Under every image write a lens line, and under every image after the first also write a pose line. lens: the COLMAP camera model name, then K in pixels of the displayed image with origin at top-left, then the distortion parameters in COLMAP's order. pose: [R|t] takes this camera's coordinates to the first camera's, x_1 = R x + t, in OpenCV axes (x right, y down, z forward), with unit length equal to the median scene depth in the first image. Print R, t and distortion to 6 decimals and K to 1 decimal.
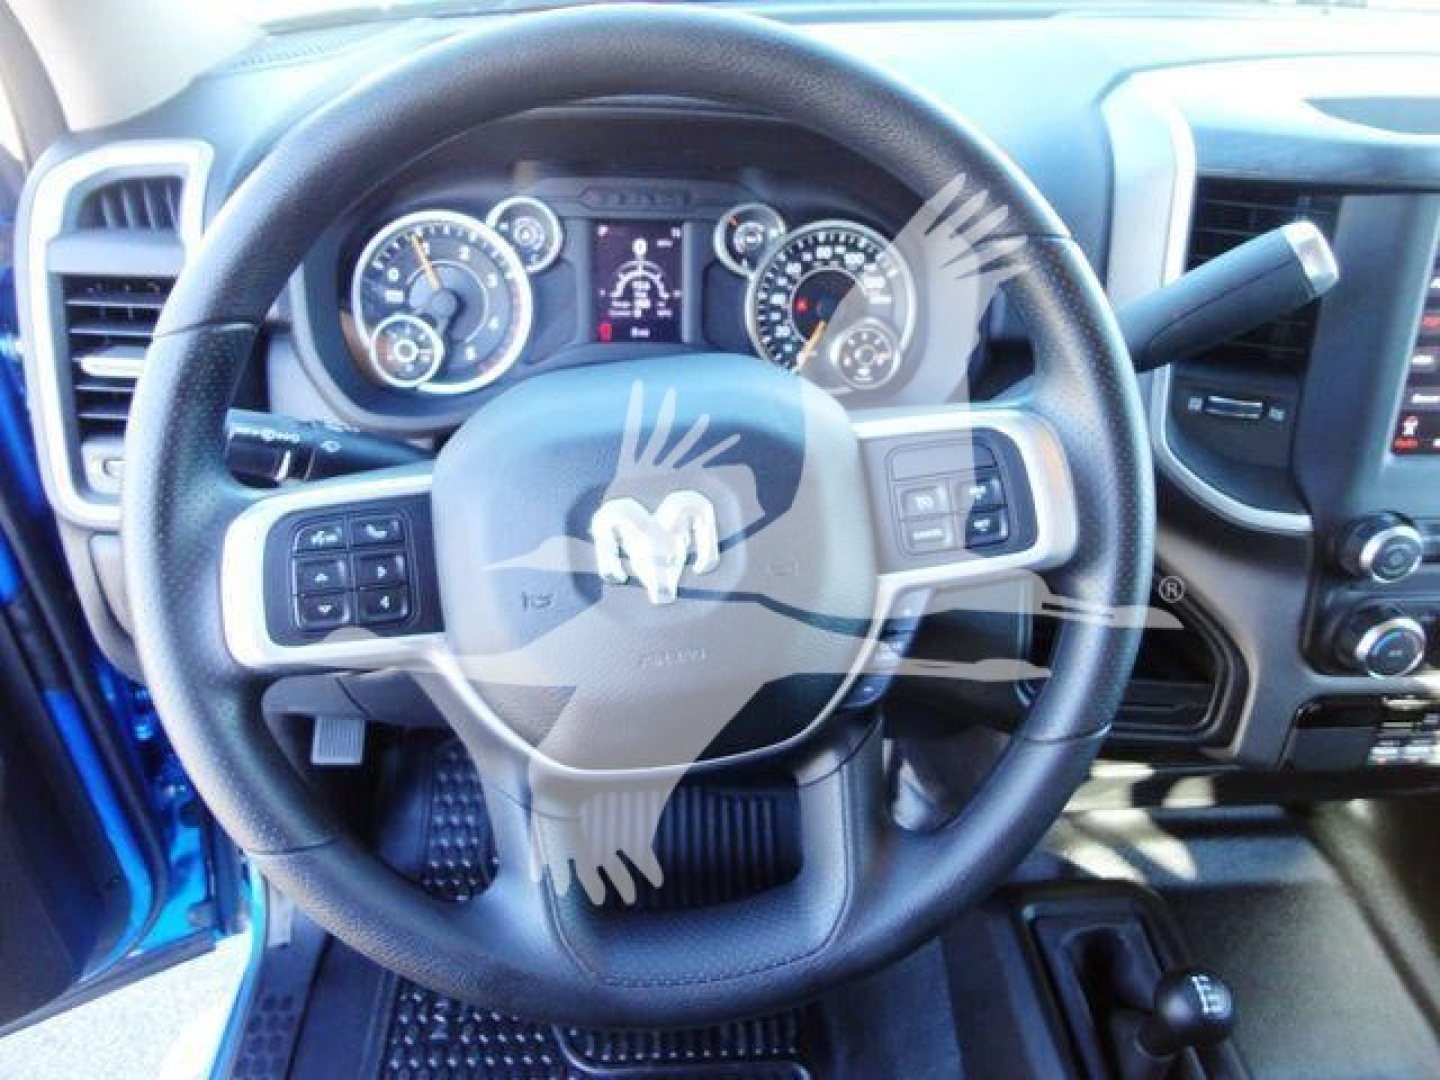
lens RADIAL K [[1029.6, 0, 742.6], [0, 1029.6, 519.2], [0, 0, 1]] dist [0.000181, -0.006396]
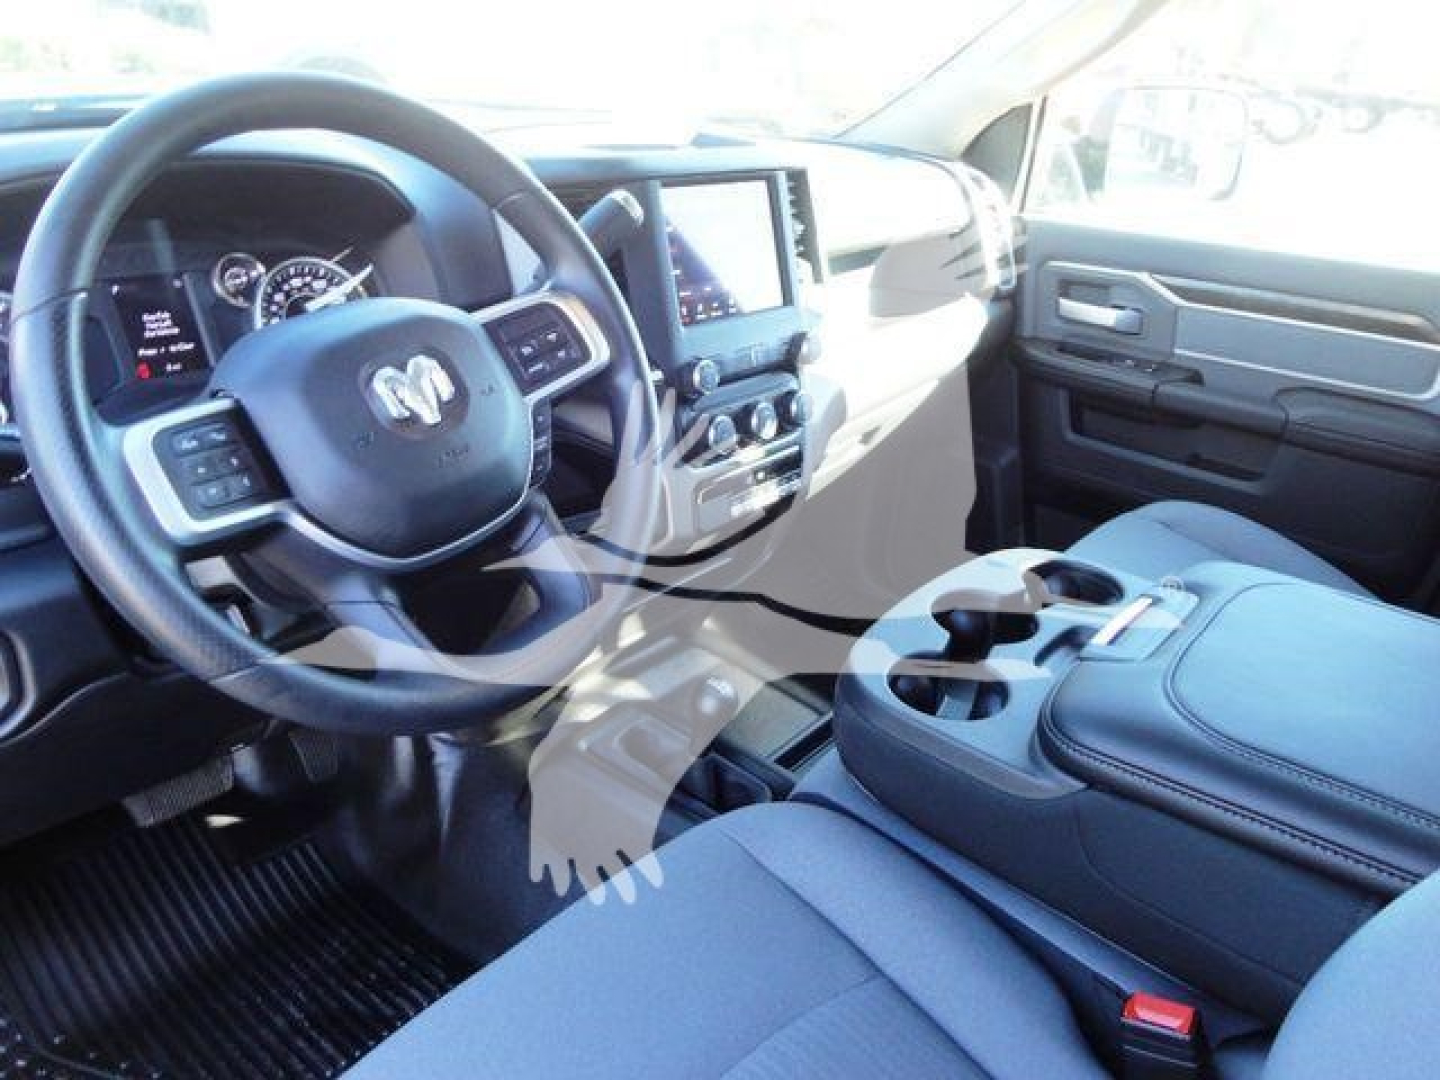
lens RADIAL K [[1031.6, 0, 721.3], [0, 1031.6, 503.9], [0, 0, 1]] dist [-0.002679, 0.002386]
pose [[0.692685, -0.287096, 0.661637, -0.497778], [0.386191, 0.922410, -0.004063, 0.215716], [-0.609134, 0.258333, 0.749814, -0.242156]]
